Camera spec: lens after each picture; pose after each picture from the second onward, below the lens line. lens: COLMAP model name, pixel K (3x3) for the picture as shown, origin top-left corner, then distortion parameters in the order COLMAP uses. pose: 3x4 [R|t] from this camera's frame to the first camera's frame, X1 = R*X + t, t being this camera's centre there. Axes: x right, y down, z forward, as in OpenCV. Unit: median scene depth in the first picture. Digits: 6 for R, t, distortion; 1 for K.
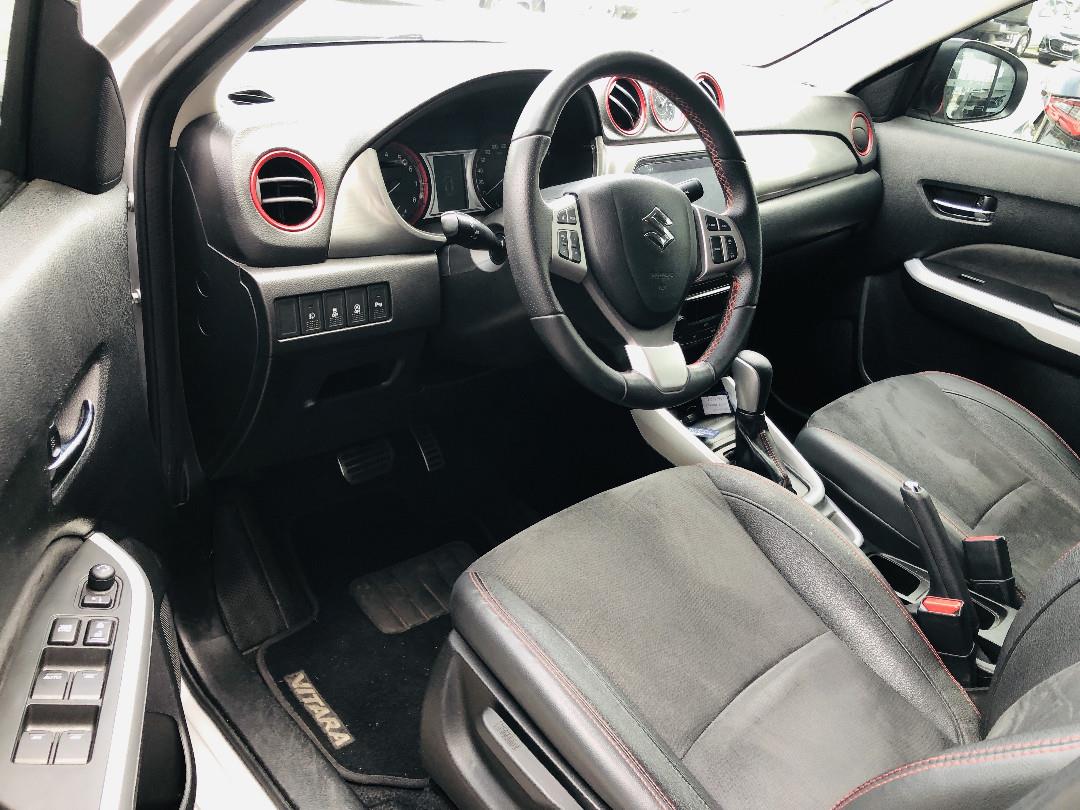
lens RADIAL K [[898.5, 0, 540.7], [0, 898.5, 407.0], [0, 0, 1]] dist [0.032520, -0.039872]
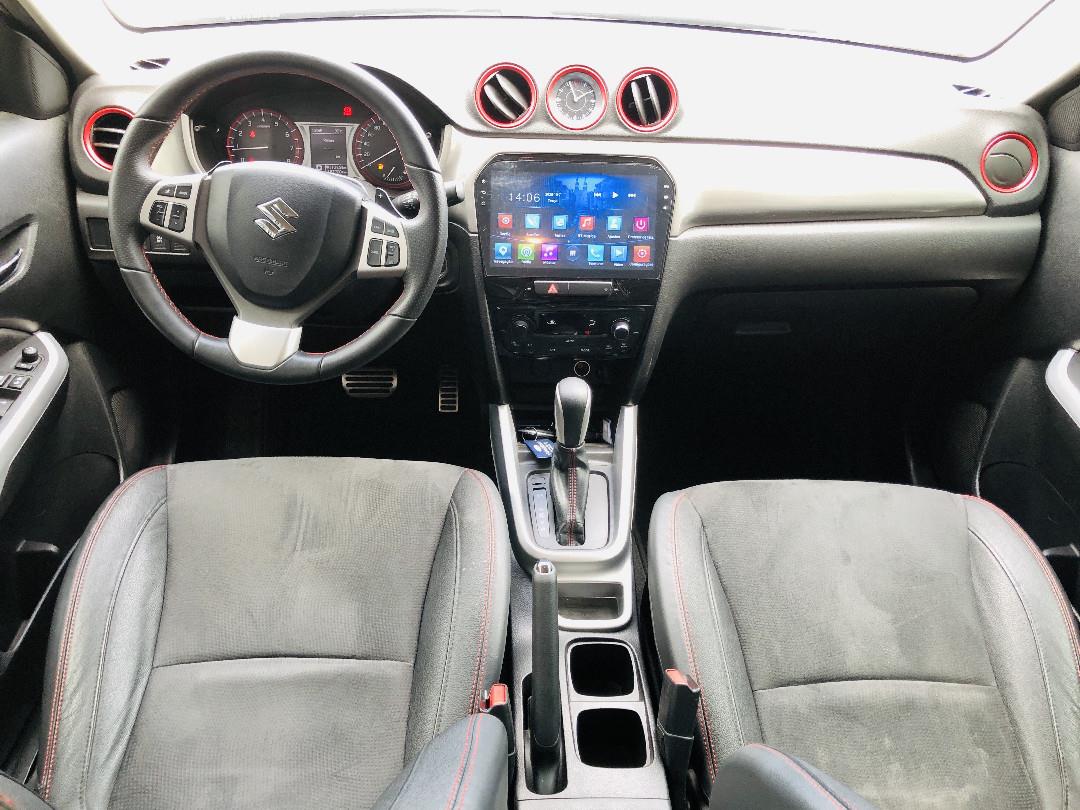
lens RADIAL K [[898.5, 0, 536.9], [0, 898.5, 410.4], [0, 0, 1]] dist [0.032520, -0.039872]
pose [[0.736783, 0.307584, -0.602115, 0.846770], [-0.267720, 0.950464, 0.157937, -0.183064], [0.620868, 0.044833, 0.782632, 0.283535]]
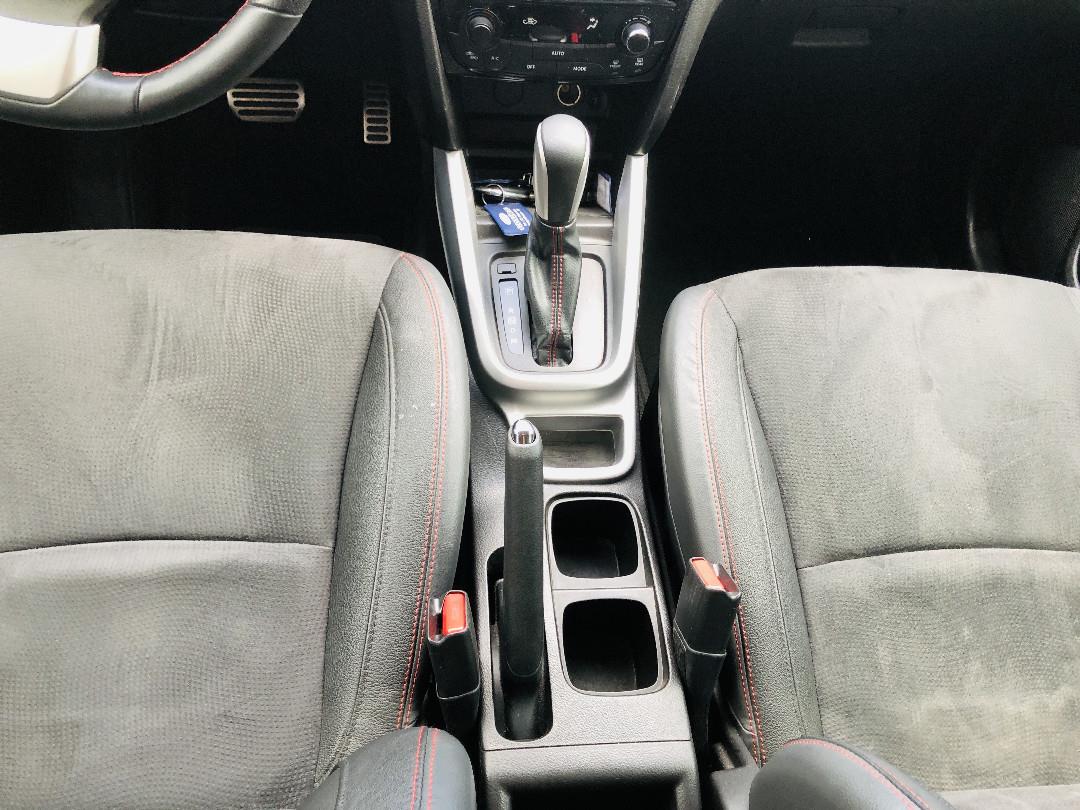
lens RADIAL K [[898.5, 0, 540.6], [0, 898.5, 407.2], [0, 0, 1]] dist [0.032520, -0.039872]
pose [[0.765606, 0.481107, -0.427064, 0.626492], [-0.295408, 0.852646, 0.430963, -0.167034], [0.571474, -0.203790, 0.794913, 0.523583]]
